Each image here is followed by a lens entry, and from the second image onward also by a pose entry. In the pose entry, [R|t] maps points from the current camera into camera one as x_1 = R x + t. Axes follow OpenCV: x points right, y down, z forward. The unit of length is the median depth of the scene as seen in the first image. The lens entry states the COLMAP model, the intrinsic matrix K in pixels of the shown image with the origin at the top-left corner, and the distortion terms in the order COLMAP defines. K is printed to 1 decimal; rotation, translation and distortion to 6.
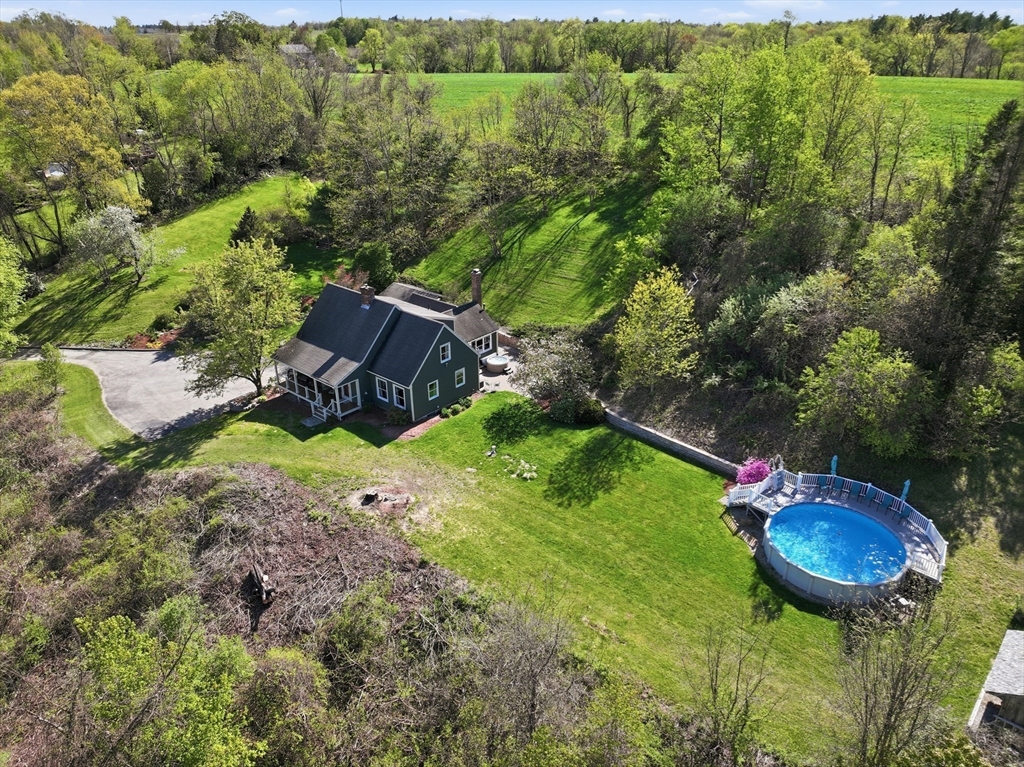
lens RADIAL K [[715.5, 0, 511.1], [0, 715.5, 384.1], [0, 0, 1]] dist [0.008544, 0.001243]
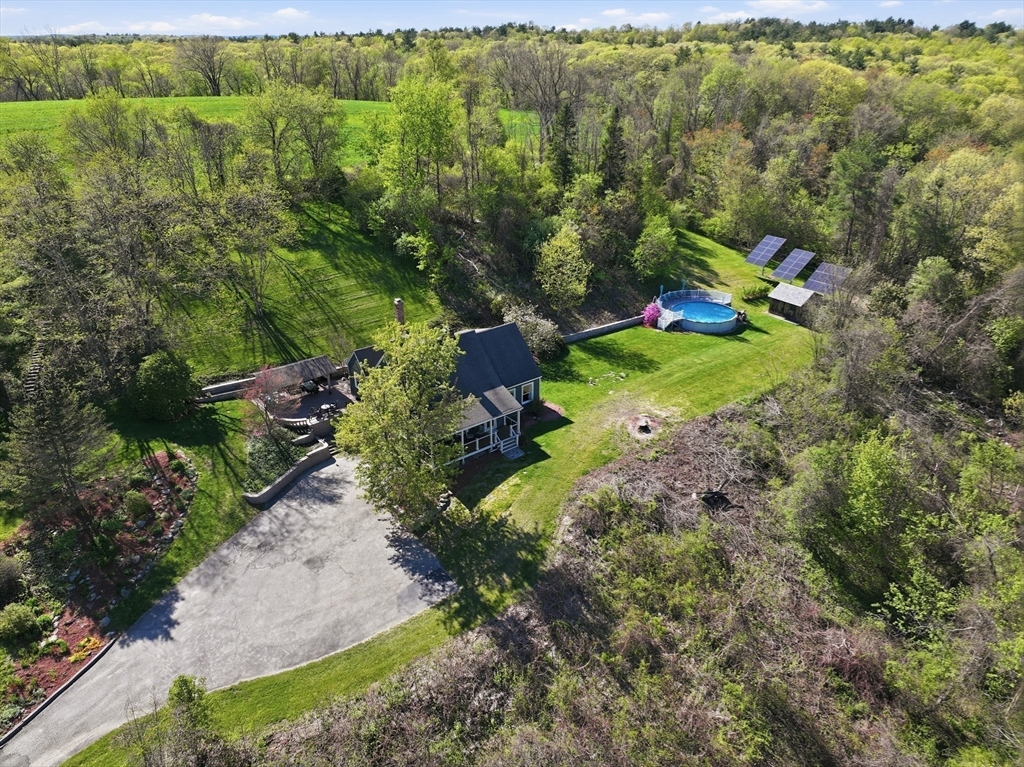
lens RADIAL K [[715.5, 0, 511.0], [0, 715.5, 383.0], [0, 0, 1]] dist [0.008544, 0.001243]
pose [[0.191088, -0.421367, 0.886530, -1.270315], [0.428780, 0.848277, 0.310764, -0.395165], [-0.882968, 0.320743, 0.342769, 0.673829]]
